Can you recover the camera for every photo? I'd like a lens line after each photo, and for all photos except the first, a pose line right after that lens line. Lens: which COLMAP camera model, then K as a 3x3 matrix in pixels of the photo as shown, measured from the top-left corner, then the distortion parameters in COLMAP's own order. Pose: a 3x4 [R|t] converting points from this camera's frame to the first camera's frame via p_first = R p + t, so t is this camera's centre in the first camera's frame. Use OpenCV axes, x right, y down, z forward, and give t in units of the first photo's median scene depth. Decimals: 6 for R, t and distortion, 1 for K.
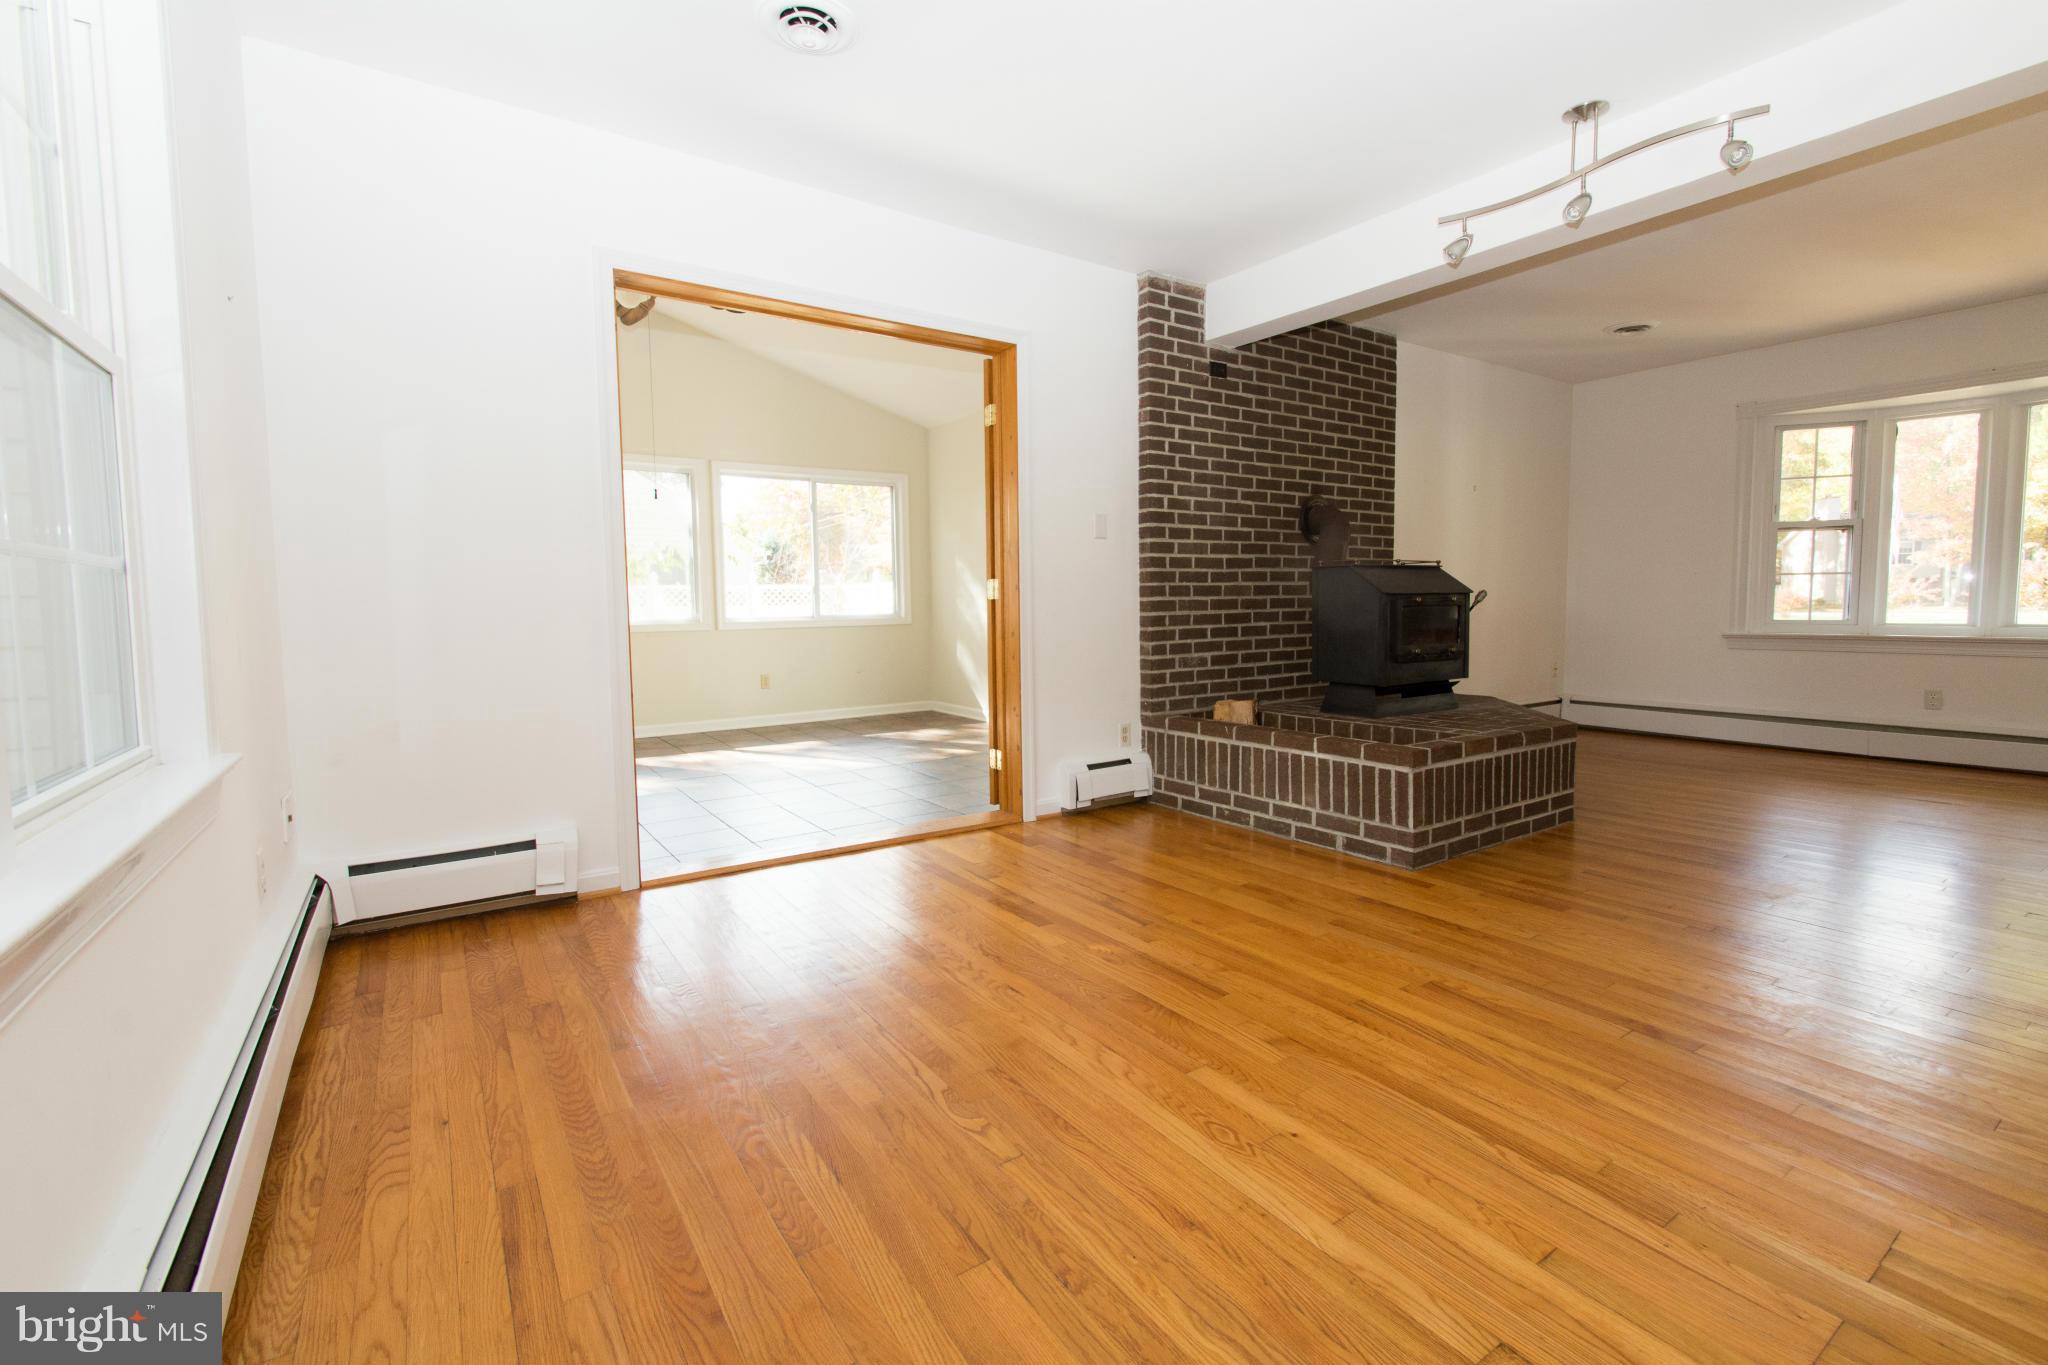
lens RADIAL K [[905.0, 0, 1039.3], [0, 905.0, 666.7], [0, 0, 1]] dist [0.005438, -0.000063]
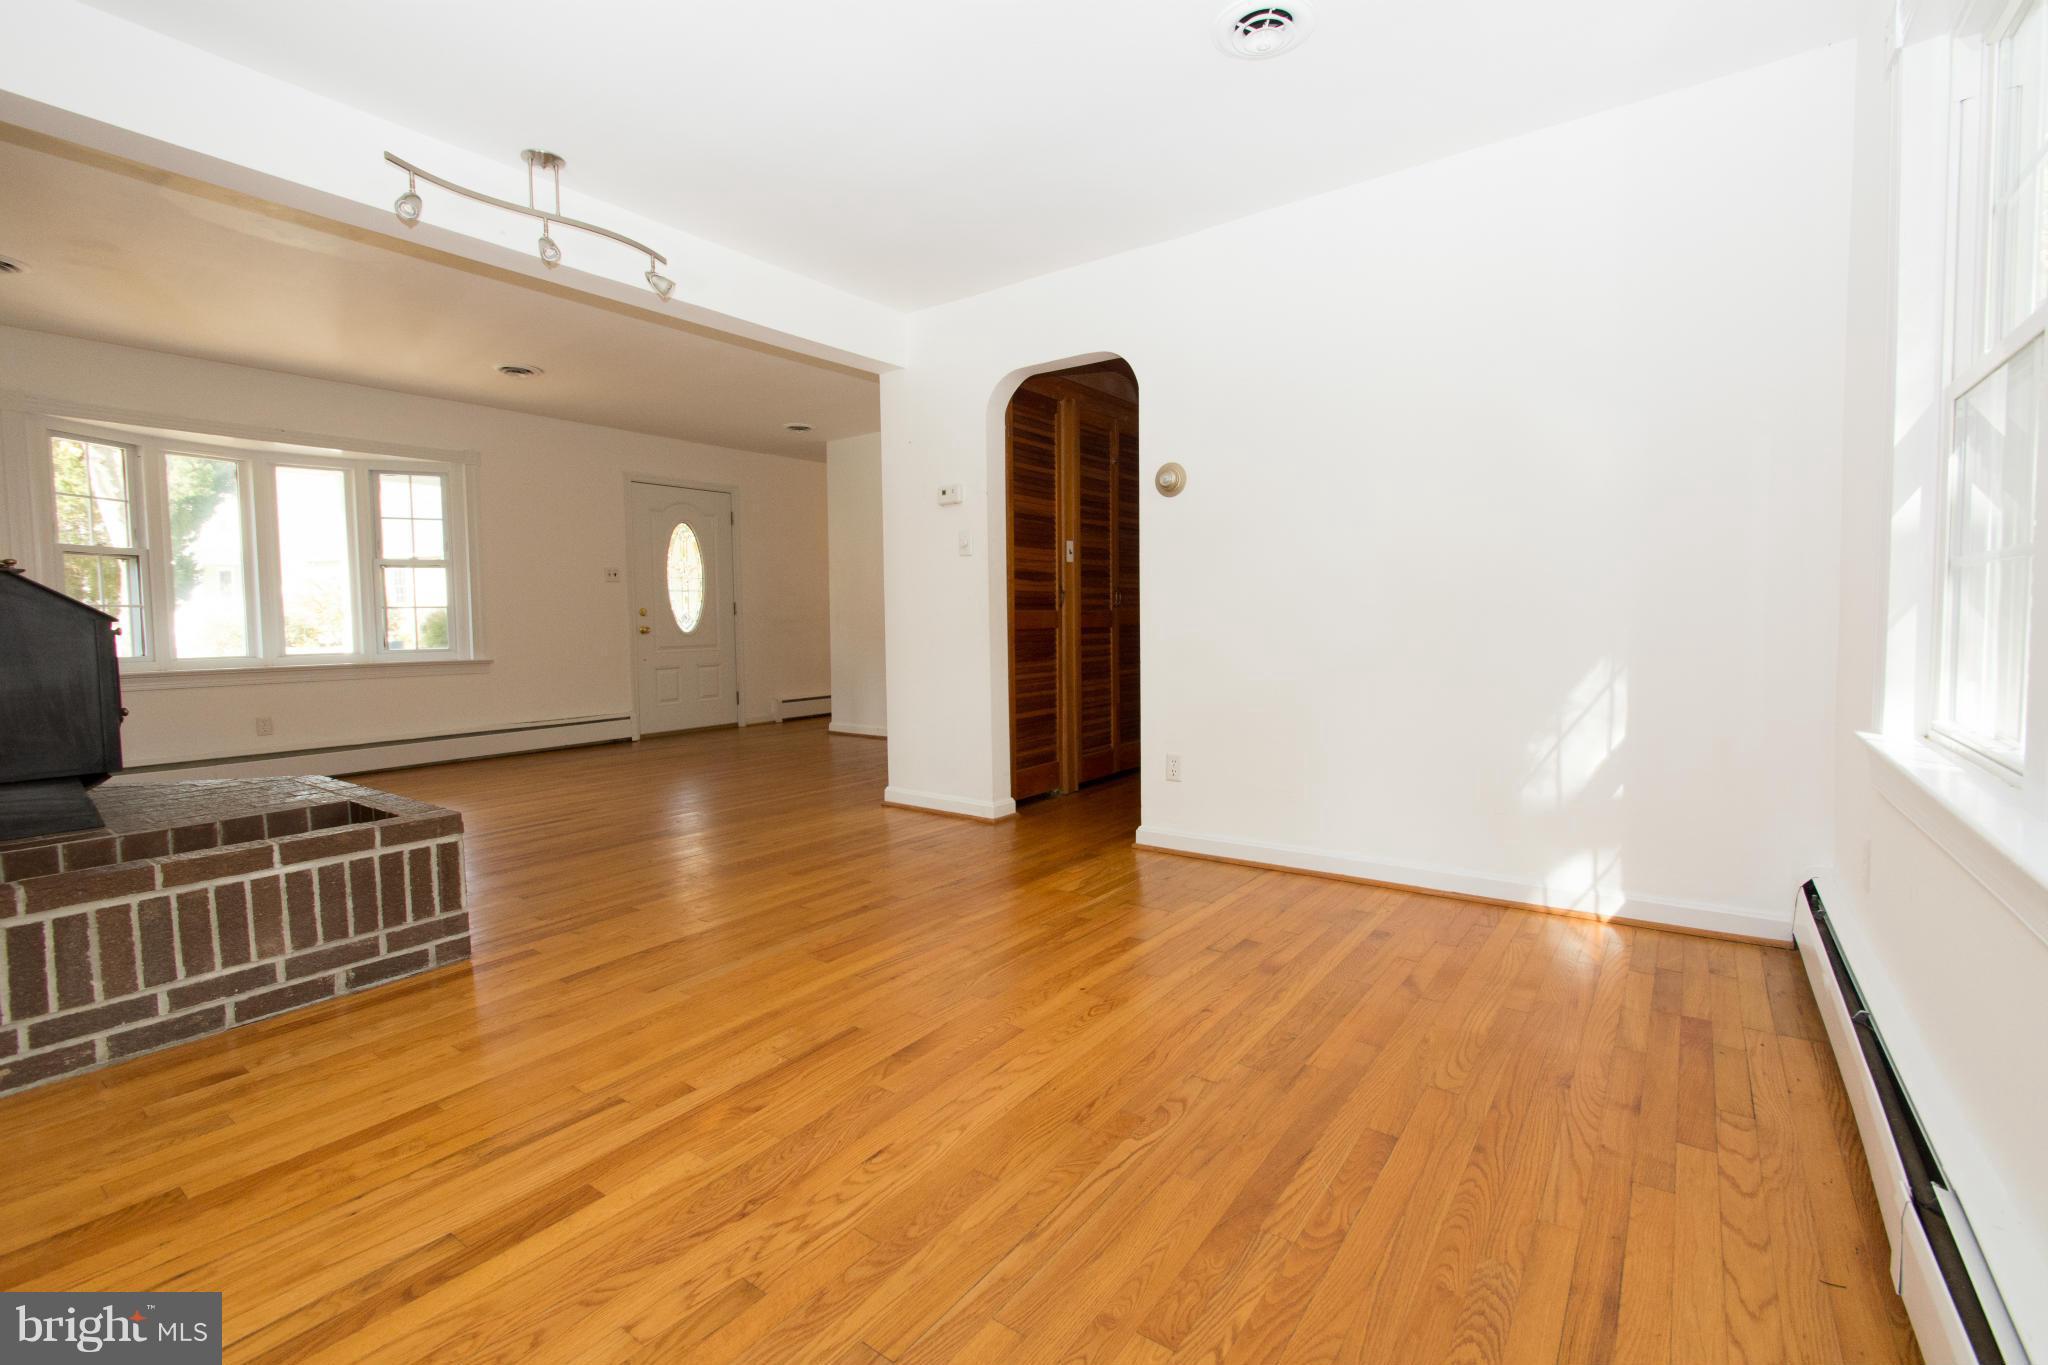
lens RADIAL K [[905.0, 0, 1043.2], [0, 905.0, 673.9], [0, 0, 1]] dist [0.005438, -0.000063]
pose [[-0.349665, -0.044343, 0.935825, -0.498790], [0.082791, 0.993509, 0.078011, -0.048122], [-0.933210, 0.104756, -0.343724, 0.734060]]
